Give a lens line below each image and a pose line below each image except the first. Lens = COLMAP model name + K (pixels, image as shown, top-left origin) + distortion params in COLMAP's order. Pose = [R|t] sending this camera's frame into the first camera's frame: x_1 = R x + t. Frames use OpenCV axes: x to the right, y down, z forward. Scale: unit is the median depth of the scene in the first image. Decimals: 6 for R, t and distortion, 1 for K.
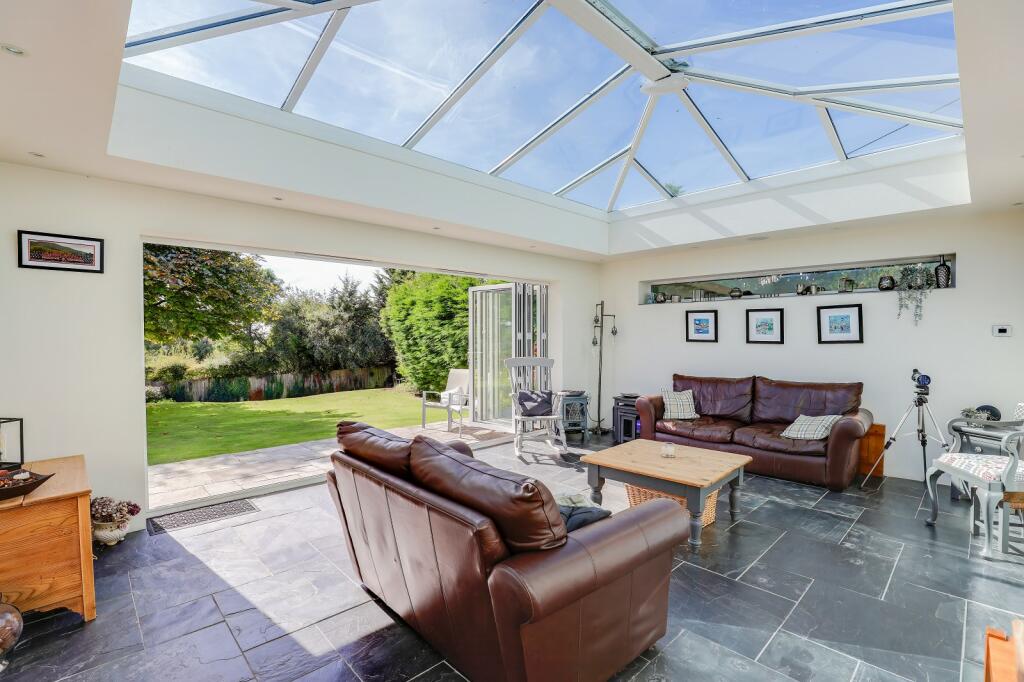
lens RADIAL K [[467.4, 0, 511.9], [0, 467.4, 347.9], [0, 0, 1]] dist [-0.027098, 0.001269]
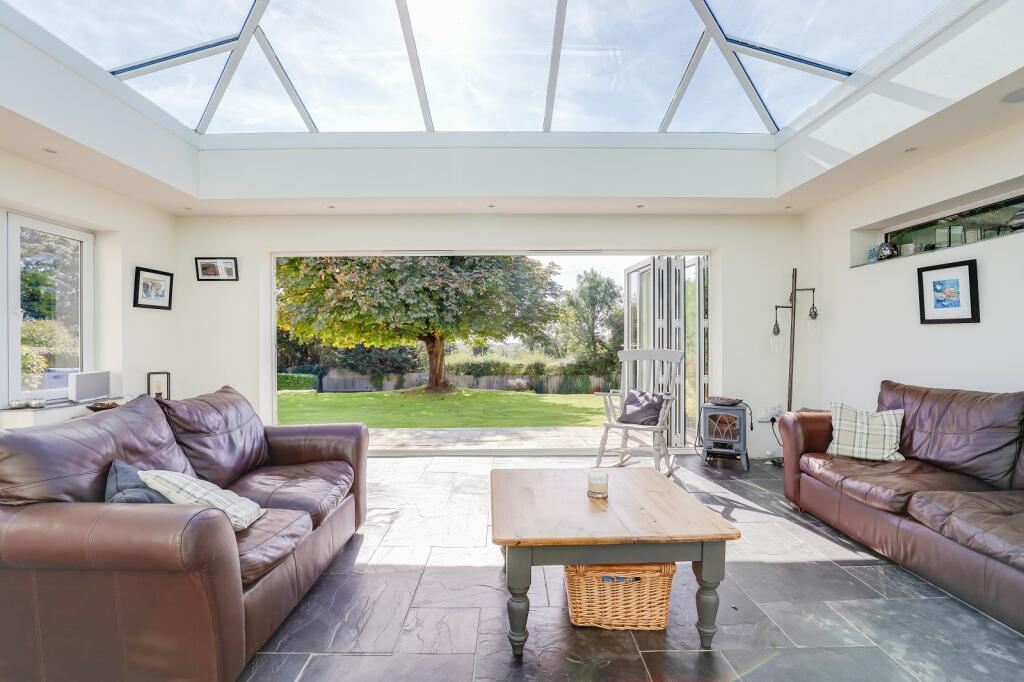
lens RADIAL K [[467.4, 0, 516.9], [0, 467.4, 346.5], [0, 0, 1]] dist [-0.027098, 0.001269]
pose [[0.730038, 0.004100, -0.683394, 0.376114], [-0.013459, 0.999874, -0.008379, 0.023312], [0.683274, 0.015315, 0.730002, 0.260387]]
